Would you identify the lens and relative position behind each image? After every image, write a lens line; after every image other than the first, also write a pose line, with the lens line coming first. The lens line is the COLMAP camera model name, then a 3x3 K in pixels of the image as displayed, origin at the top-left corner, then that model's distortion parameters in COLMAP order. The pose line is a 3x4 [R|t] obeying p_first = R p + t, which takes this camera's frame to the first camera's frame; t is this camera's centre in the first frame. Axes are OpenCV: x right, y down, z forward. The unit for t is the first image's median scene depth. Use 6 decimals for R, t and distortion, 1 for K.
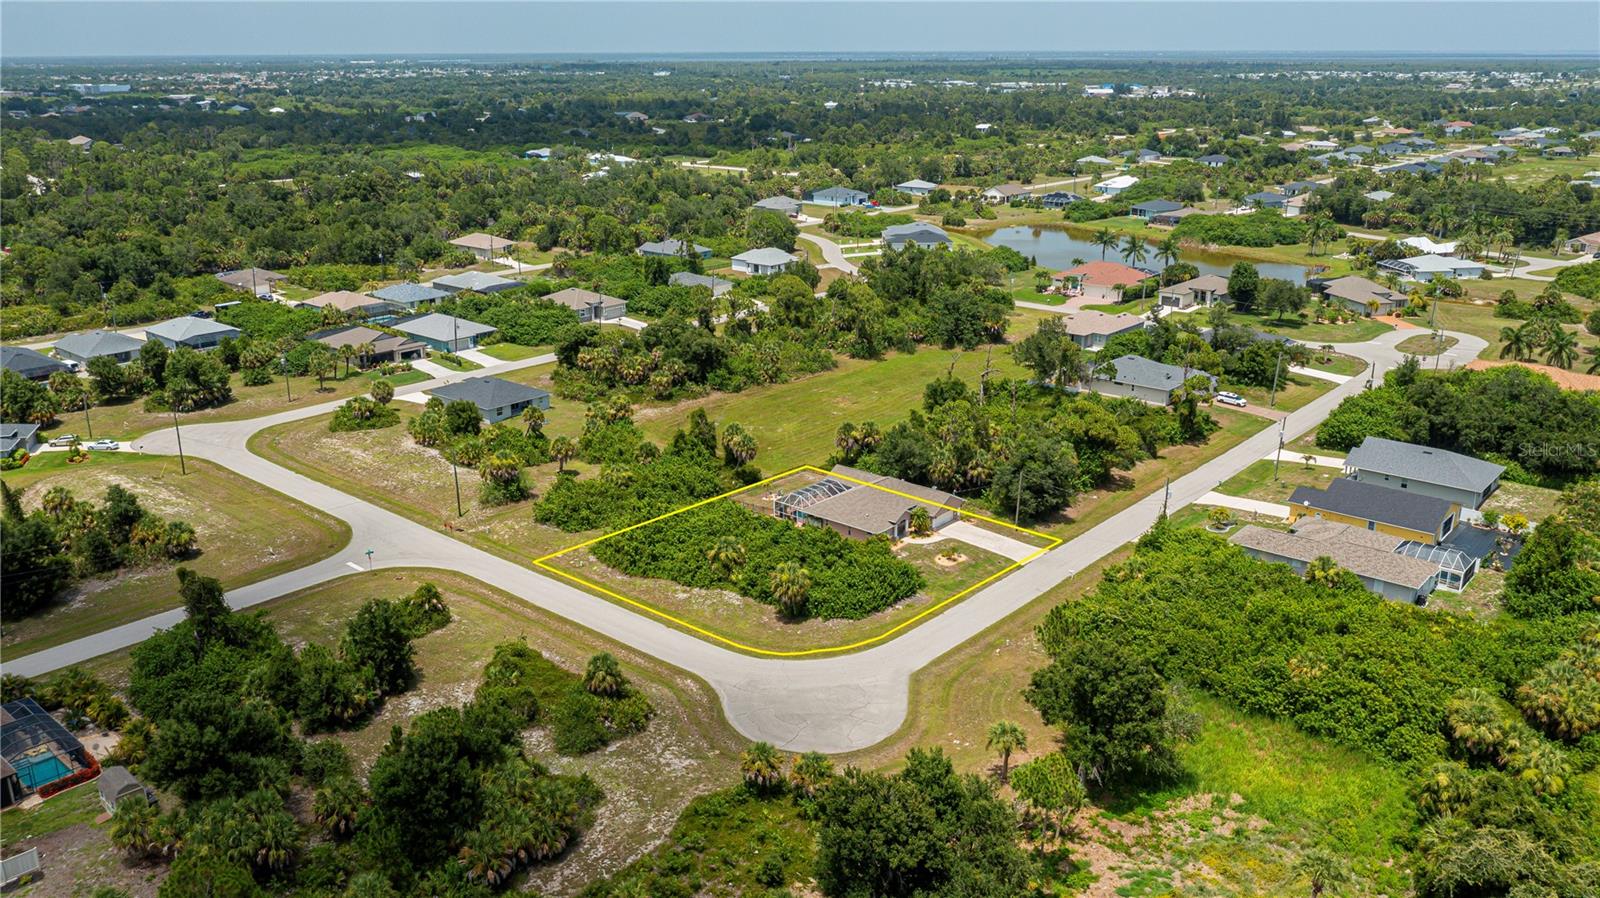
lens RADIAL K [[1259.8, 0, 800.0], [0, 1259.8, 449.0], [0, 0, 1]] dist [-0.019865, 0.011155]
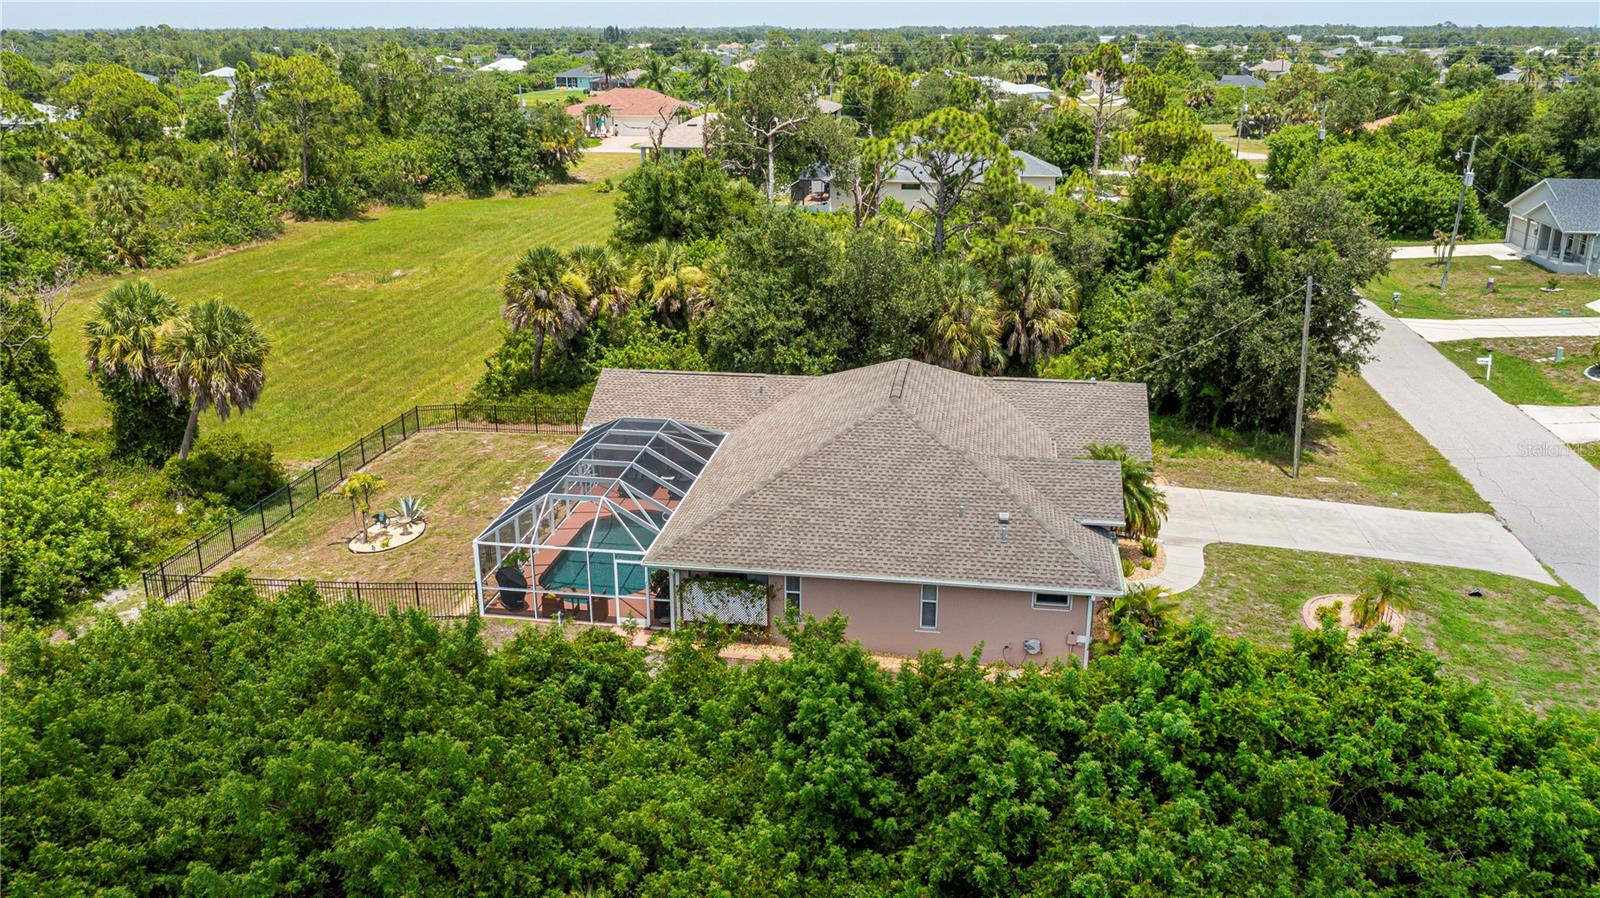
lens RADIAL K [[1259.8, 0, 800.0], [0, 1259.8, 449.0], [0, 0, 1]] dist [-0.019865, 0.011155]
pose [[0.846931, -0.164515, 0.505611, -0.068594], [0.158095, 0.985837, 0.055950, 0.019141], [-0.507655, 0.032549, 0.860946, 0.684836]]
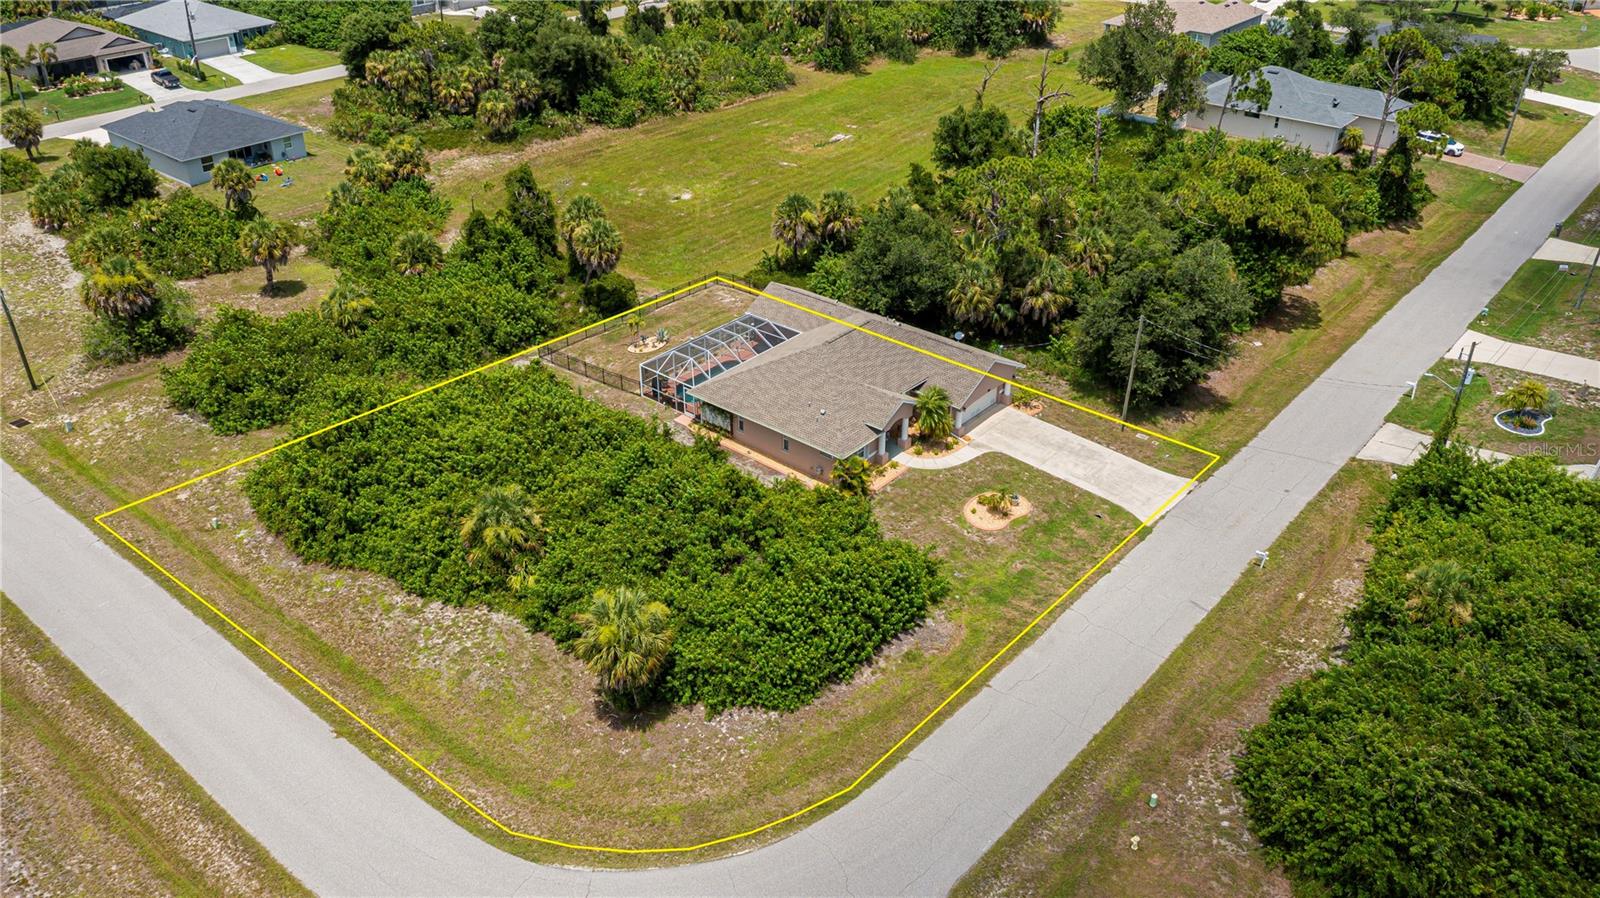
lens RADIAL K [[1259.8, 0, 800.0], [0, 1259.8, 449.0], [0, 0, 1]] dist [-0.019865, 0.011155]
pose [[0.999924, -0.000482, 0.012333, 0.031932], [-0.002231, 0.975708, 0.219063, -0.031590], [-0.012139, -0.219073, 0.975633, 0.437680]]
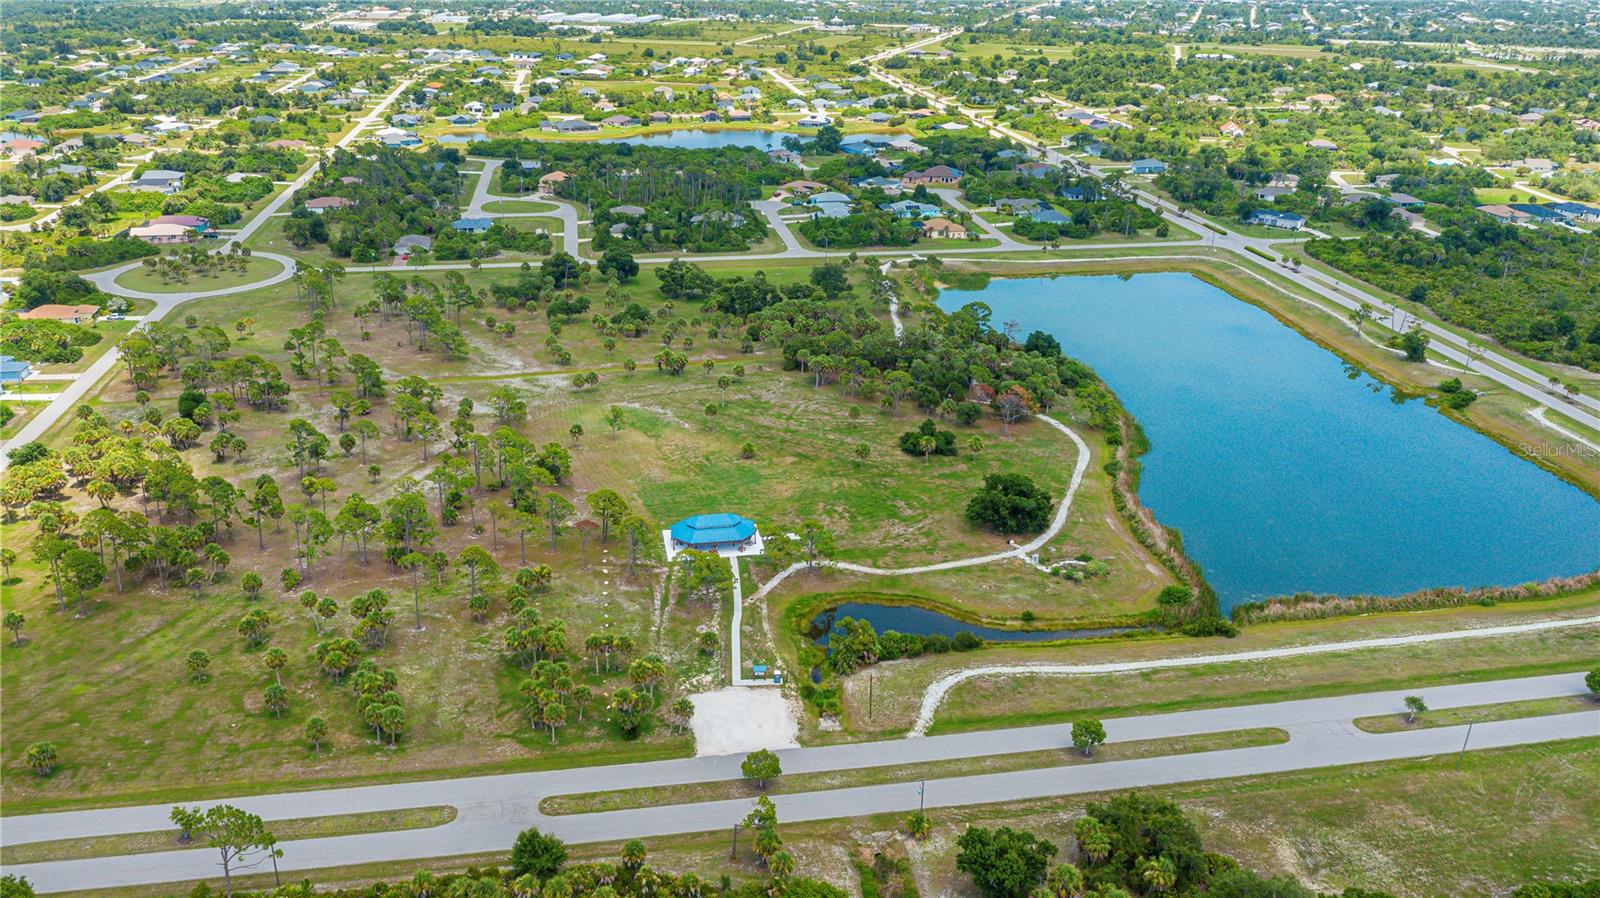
lens RADIAL K [[1259.8, 0, 800.0], [0, 1259.8, 449.0], [0, 0, 1]] dist [-0.019865, 0.011155]
pose [[0.637286, -0.280931, 0.717596, -1.067196], [0.220406, 0.958732, 0.179595, 0.487266], [-0.738436, 0.043709, 0.672905, -2.560743]]
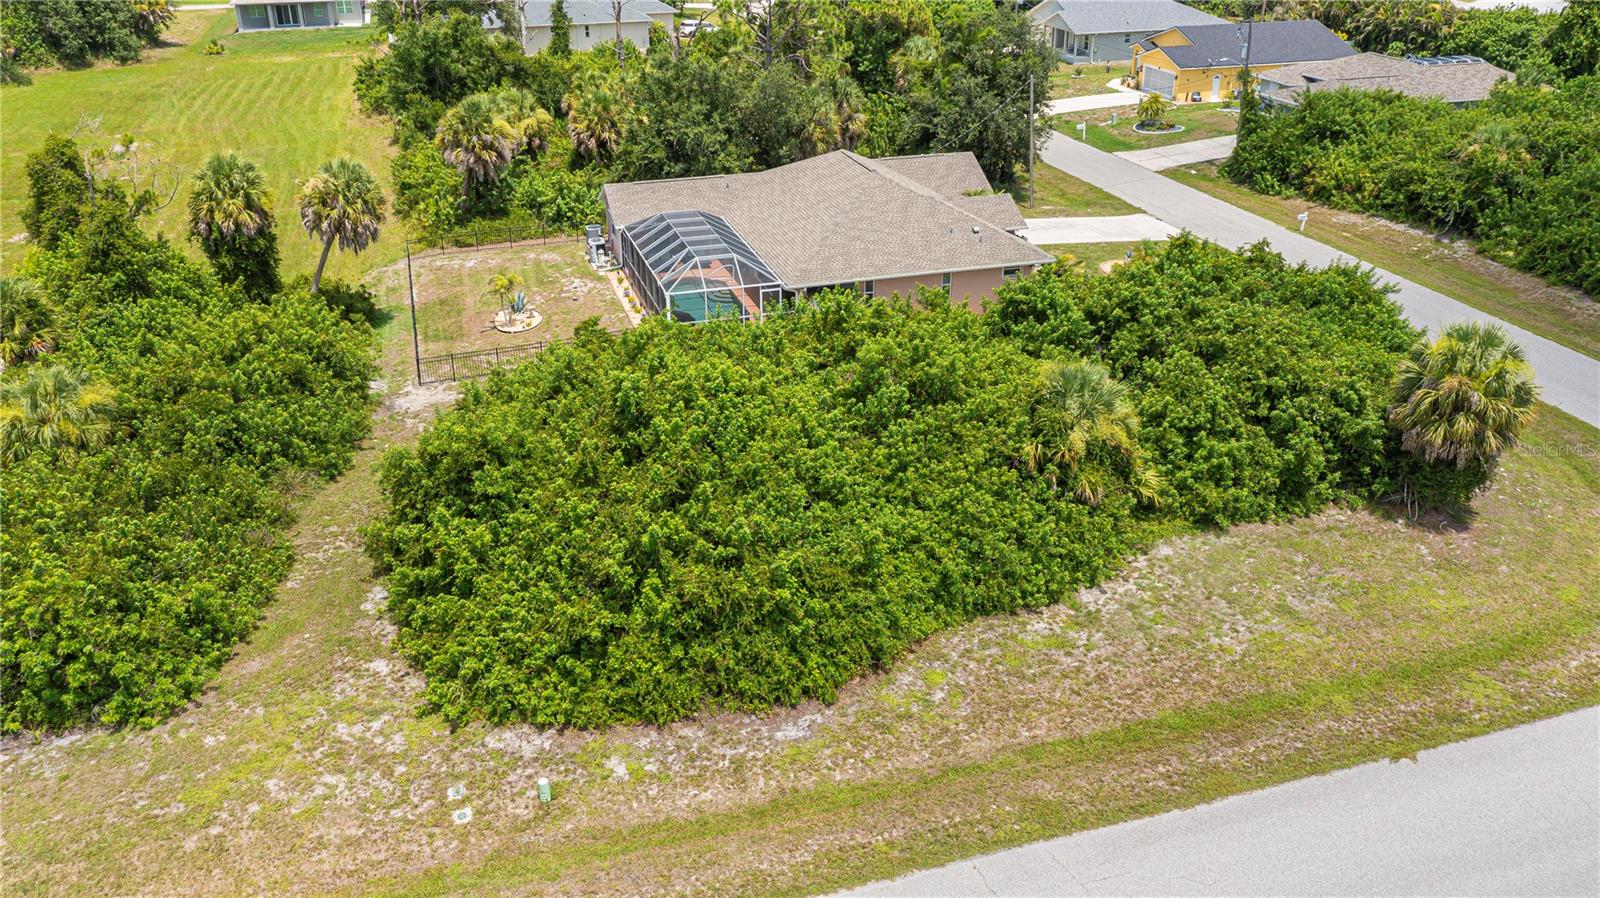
lens RADIAL K [[1259.8, 0, 800.0], [0, 1259.8, 449.0], [0, 0, 1]] dist [-0.019865, 0.011155]
pose [[0.526270, -0.366891, 0.767092, -0.229528], [0.257320, 0.928542, 0.267575, 0.000308], [-0.810448, 0.056571, 0.583072, 0.684757]]
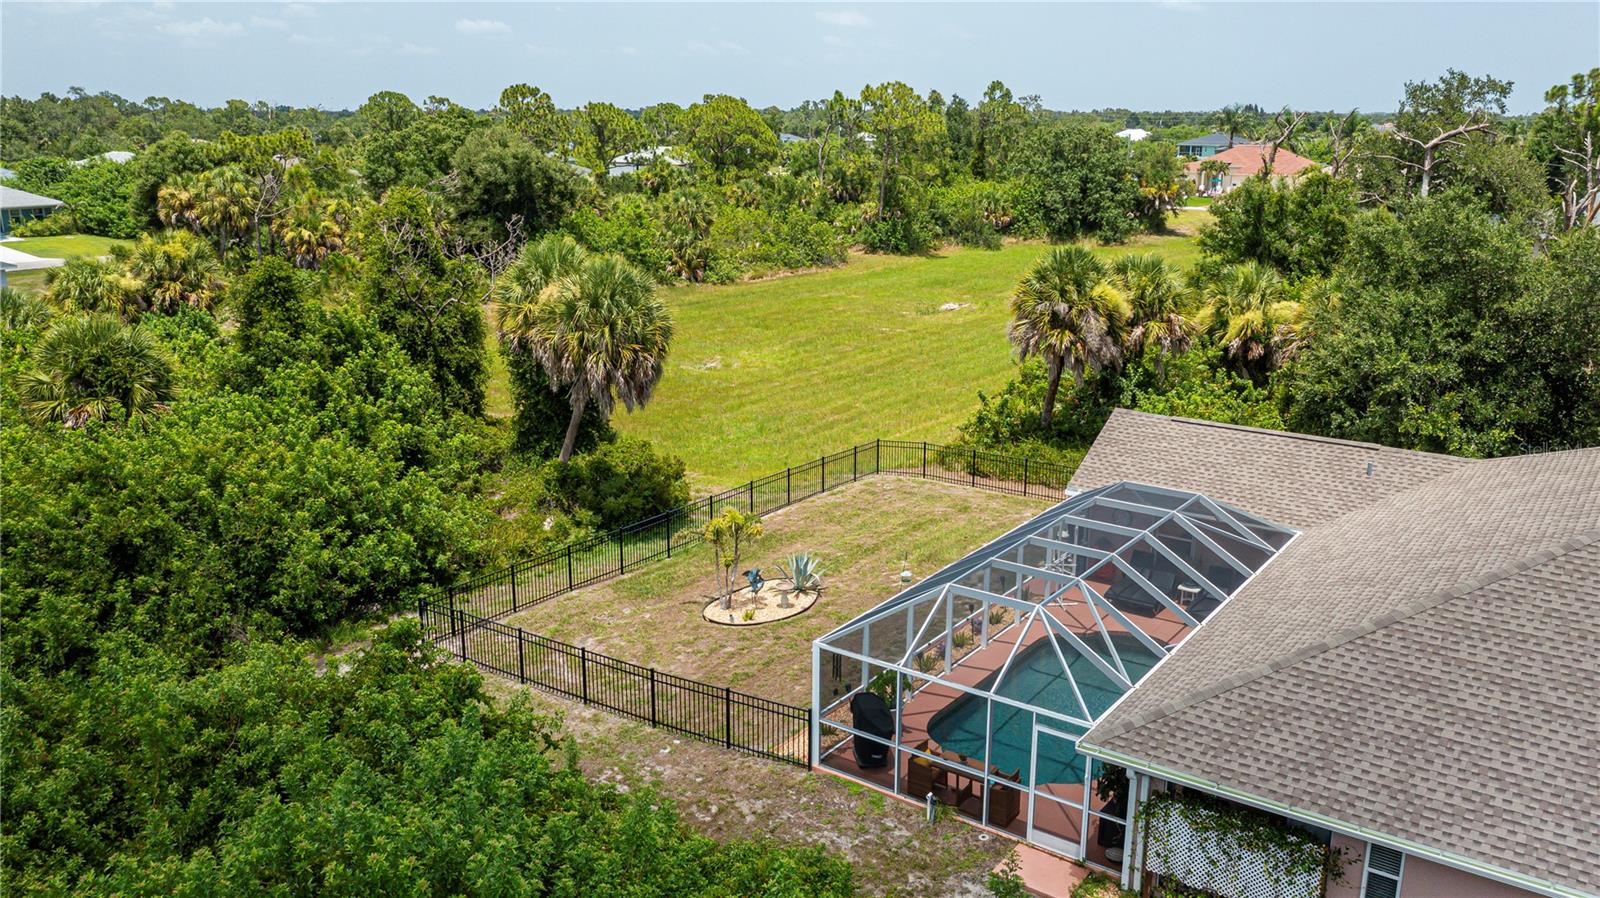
lens RADIAL K [[1259.8, 0, 800.0], [0, 1259.8, 449.0], [0, 0, 1]] dist [-0.019865, 0.011155]
pose [[0.996472, -0.015062, 0.082561, -0.028159], [0.019068, 0.998668, -0.047947, 0.023607], [-0.081729, 0.049352, 0.995432, 0.757513]]
